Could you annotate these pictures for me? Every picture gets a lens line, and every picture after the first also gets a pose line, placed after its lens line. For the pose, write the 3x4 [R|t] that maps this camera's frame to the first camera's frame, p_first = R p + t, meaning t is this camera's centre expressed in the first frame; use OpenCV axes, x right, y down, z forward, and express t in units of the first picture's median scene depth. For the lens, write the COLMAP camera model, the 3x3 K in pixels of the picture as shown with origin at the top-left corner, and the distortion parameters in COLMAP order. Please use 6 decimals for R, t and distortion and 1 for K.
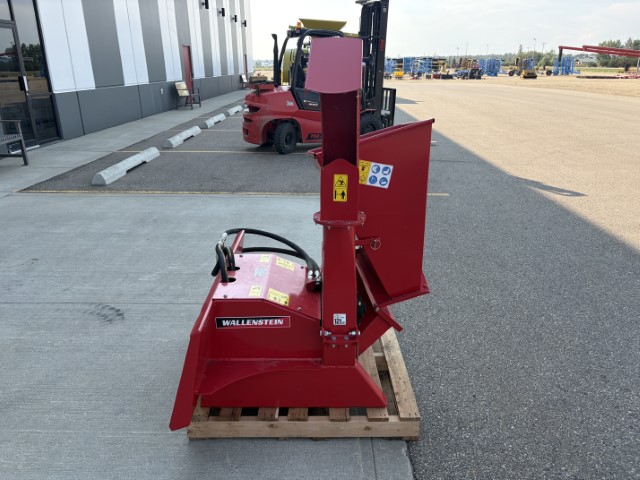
lens RADIAL K [[483.3, 0, 316.7], [0, 483.3, 241.8], [0, 0, 1]] dist [0.049218, -0.056872]
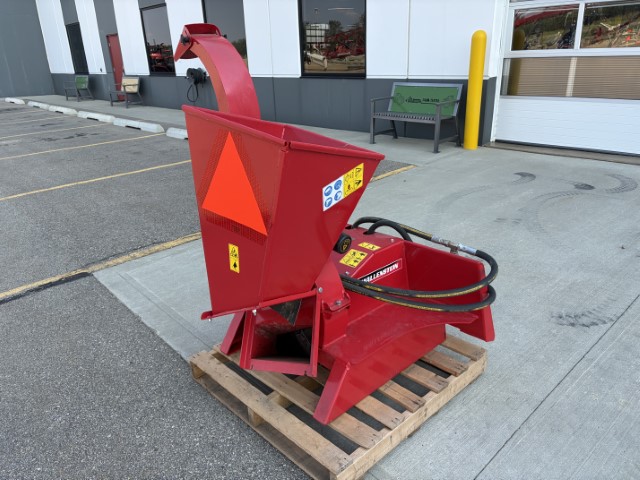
lens RADIAL K [[483.3, 0, 316.7], [0, 483.3, 241.8], [0, 0, 1]] dist [0.049218, -0.056872]
pose [[-0.733807, 0.279101, -0.619379, 0.305736], [-0.188987, 0.791860, 0.580725, -0.278809], [0.652542, 0.543195, -0.528326, 0.807443]]
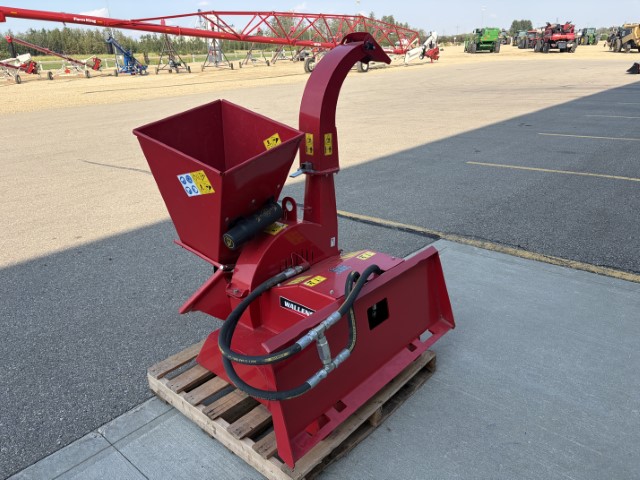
lens RADIAL K [[483.3, 0, 316.7], [0, 483.3, 241.8], [0, 0, 1]] dist [0.049218, -0.056872]
pose [[-0.747598, -0.219494, 0.626833, -0.354688], [0.255434, 0.776190, 0.576440, -0.286876], [-0.613067, 0.591060, -0.524212, 0.796864]]
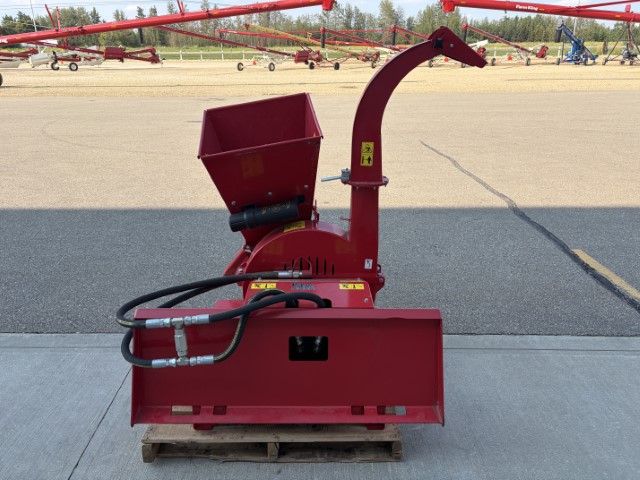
lens RADIAL K [[483.9, 0, 315.4], [0, 483.9, 238.6], [0, 0, 1]] dist [0.052357, -0.063425]
pose [[-0.005056, -0.363952, 0.931404, -0.480779], [0.345135, 0.873547, 0.343217, -0.163760], [-0.938539, 0.323196, 0.121196, 0.450986]]
